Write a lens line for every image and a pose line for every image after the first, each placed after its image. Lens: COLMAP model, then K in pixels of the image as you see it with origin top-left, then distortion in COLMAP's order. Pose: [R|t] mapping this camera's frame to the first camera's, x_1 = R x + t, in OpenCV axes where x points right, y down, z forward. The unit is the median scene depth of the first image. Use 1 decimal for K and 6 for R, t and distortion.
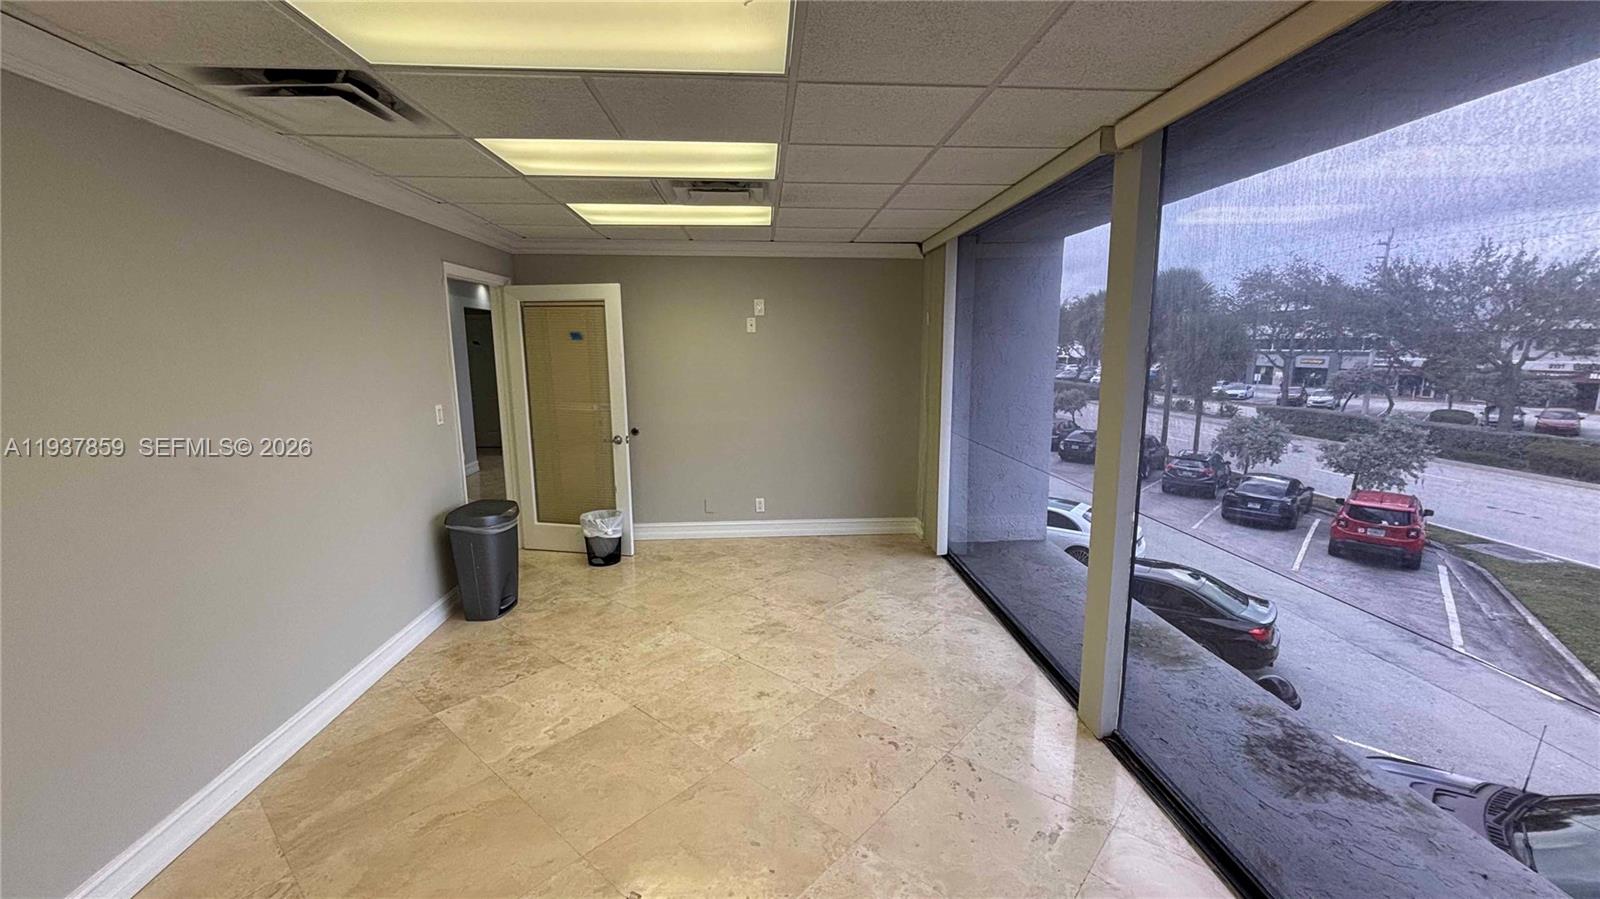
lens RADIAL K [[642.6, 0, 802.0], [0, 642.6, 451.2], [0, 0, 1]] dist [0.005314, -0.001576]
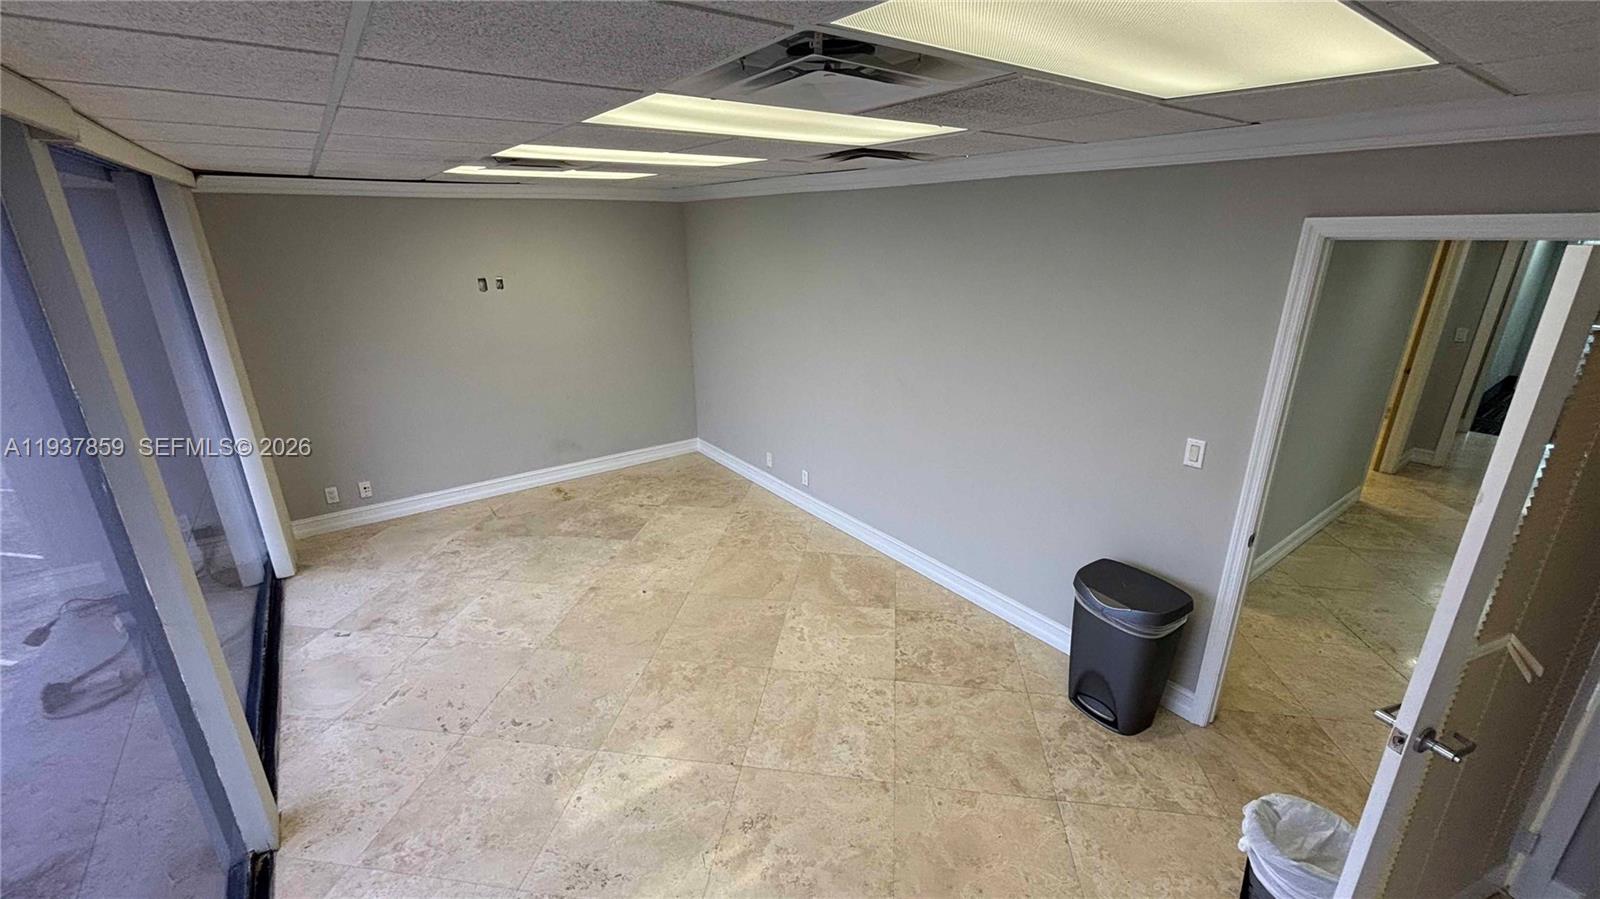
lens RADIAL K [[642.6, 0, 799.6], [0, 642.6, 459.6], [0, 0, 1]] dist [0.005314, -0.001576]
pose [[-0.841081, 0.192727, -0.505410, 0.196197], [-0.078736, 0.880797, 0.466902, -0.468365], [0.535148, 0.432497, -0.725647, 1.779398]]
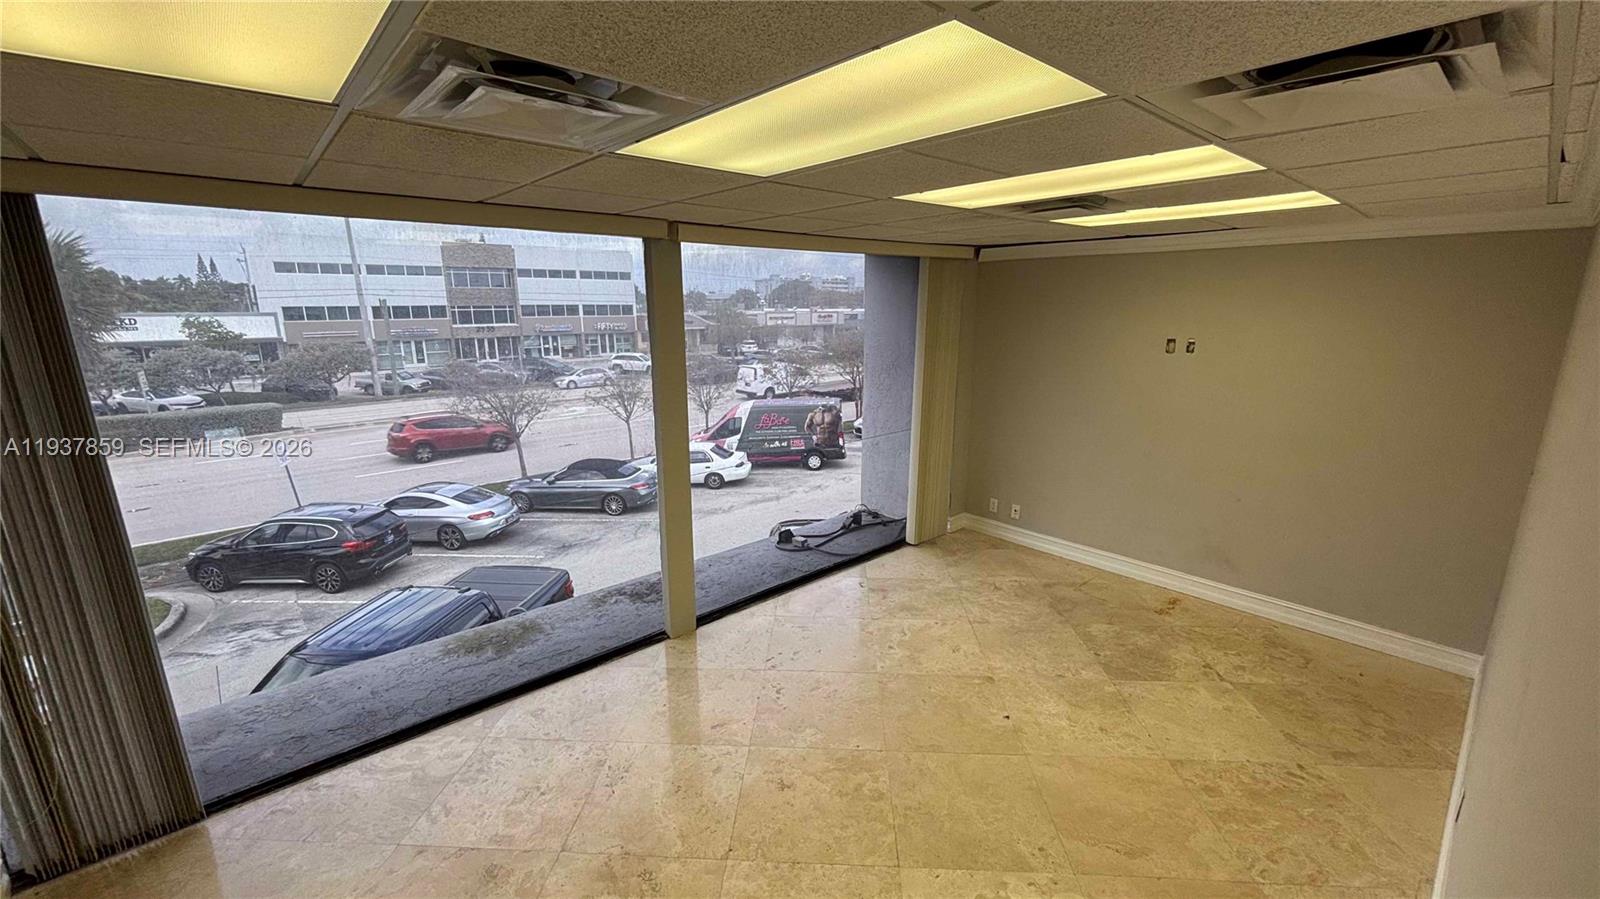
lens RADIAL K [[642.6, 0, 803.4], [0, 642.6, 459.6], [0, 0, 1]] dist [0.005314, -0.001576]
pose [[-0.620727, -0.181079, 0.762829, -0.747816], [0.132234, 0.934845, 0.329512, -0.374534], [-0.772795, 0.305409, -0.556340, 1.467809]]
